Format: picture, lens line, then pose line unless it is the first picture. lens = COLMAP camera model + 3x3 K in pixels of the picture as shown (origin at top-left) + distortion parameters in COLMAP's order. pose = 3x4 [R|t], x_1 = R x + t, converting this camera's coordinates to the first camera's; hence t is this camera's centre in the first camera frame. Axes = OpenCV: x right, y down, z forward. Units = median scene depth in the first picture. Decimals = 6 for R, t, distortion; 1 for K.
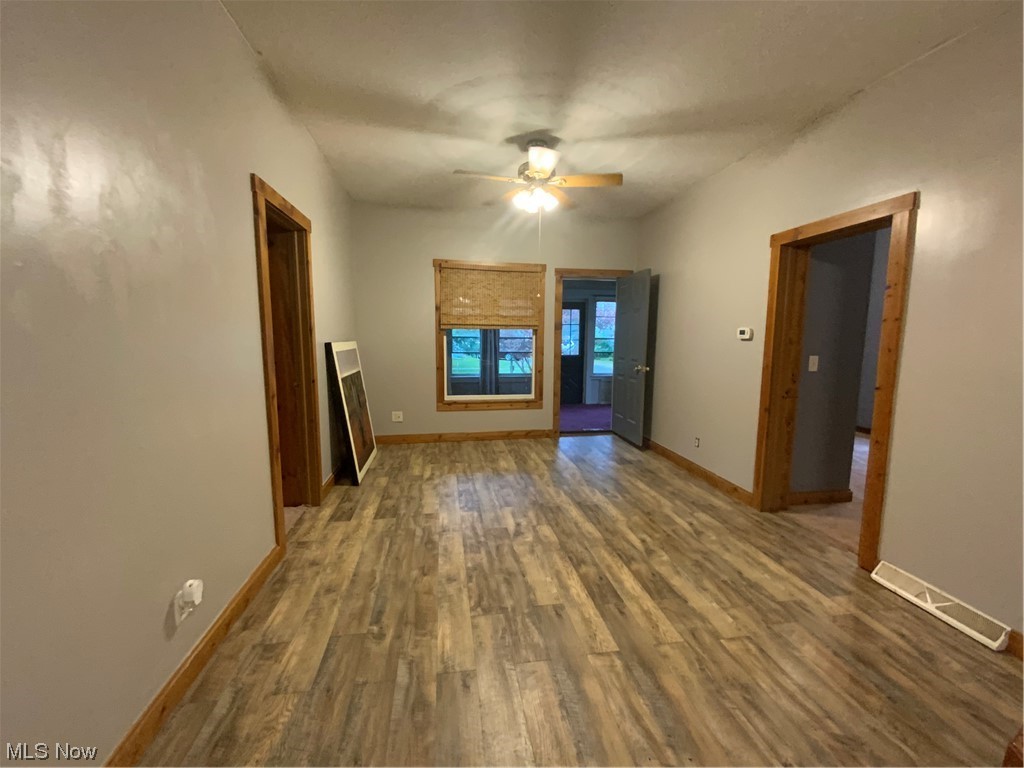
lens RADIAL K [[413.6, 0, 509.1], [0, 413.6, 377.4], [0, 0, 1]] dist [0.030412, -0.023013]
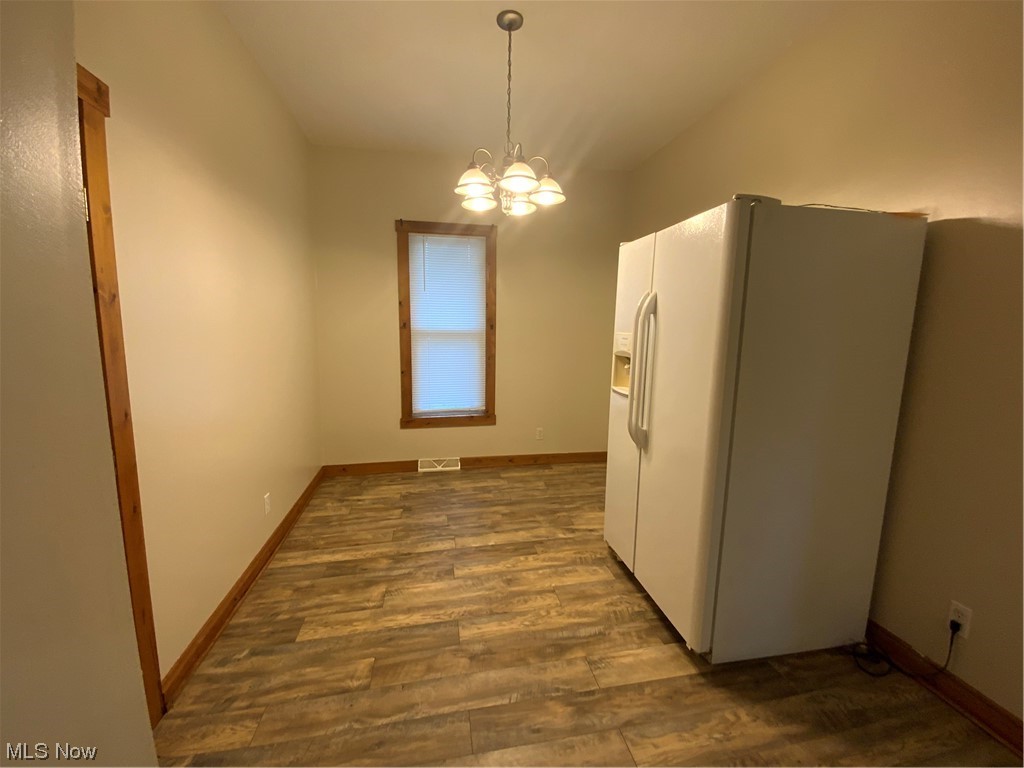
lens RADIAL K [[413.6, 0, 509.1], [0, 413.6, 377.4], [0, 0, 1]] dist [0.030412, -0.023013]
pose [[0.025148, 0.121491, -0.992274, 1.218409], [-0.124486, 0.985243, 0.117475, -0.087592], [0.991903, 0.120570, 0.039901, 1.080030]]
